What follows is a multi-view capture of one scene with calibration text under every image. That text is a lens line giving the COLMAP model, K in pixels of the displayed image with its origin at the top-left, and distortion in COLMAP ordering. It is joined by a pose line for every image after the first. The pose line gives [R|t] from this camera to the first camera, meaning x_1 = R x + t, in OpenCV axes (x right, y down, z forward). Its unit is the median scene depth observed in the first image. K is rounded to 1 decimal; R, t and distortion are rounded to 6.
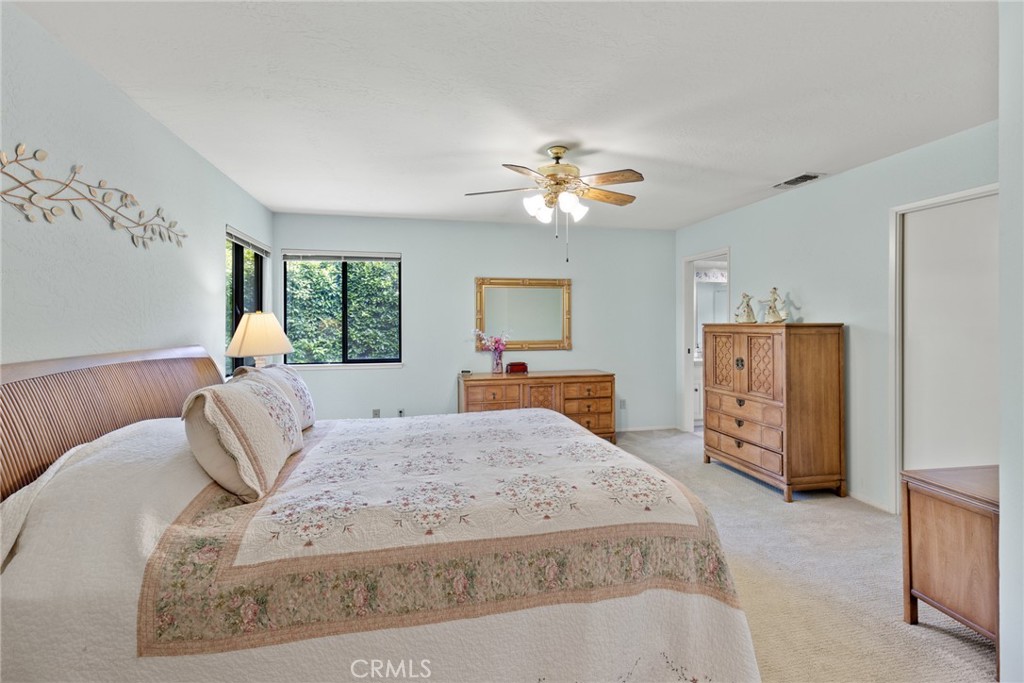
lens RADIAL K [[465.4, 0, 511.8], [0, 465.4, 331.4], [0, 0, 1]] dist [0.002704, 0.000111]
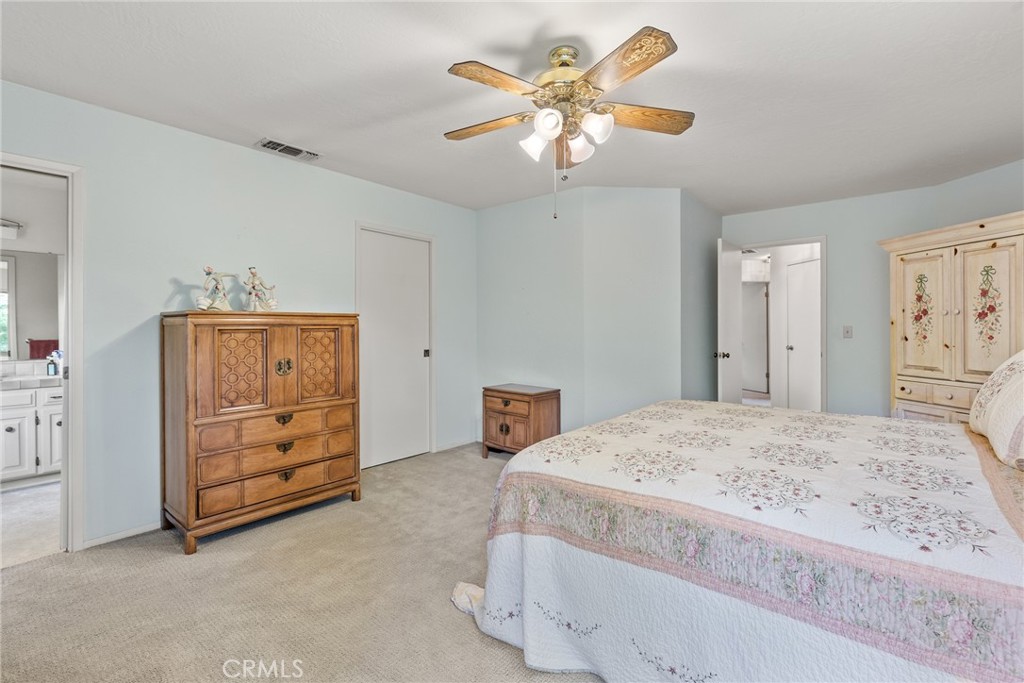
lens RADIAL K [[465.4, 0, 512.0], [0, 465.4, 331.9], [0, 0, 1]] dist [0.002704, 0.000111]
pose [[-0.613426, -0.004729, 0.789738, -0.318704], [0.017053, 0.999670, 0.019231, 0.005598], [-0.789568, 0.025264, -0.613143, 1.175296]]
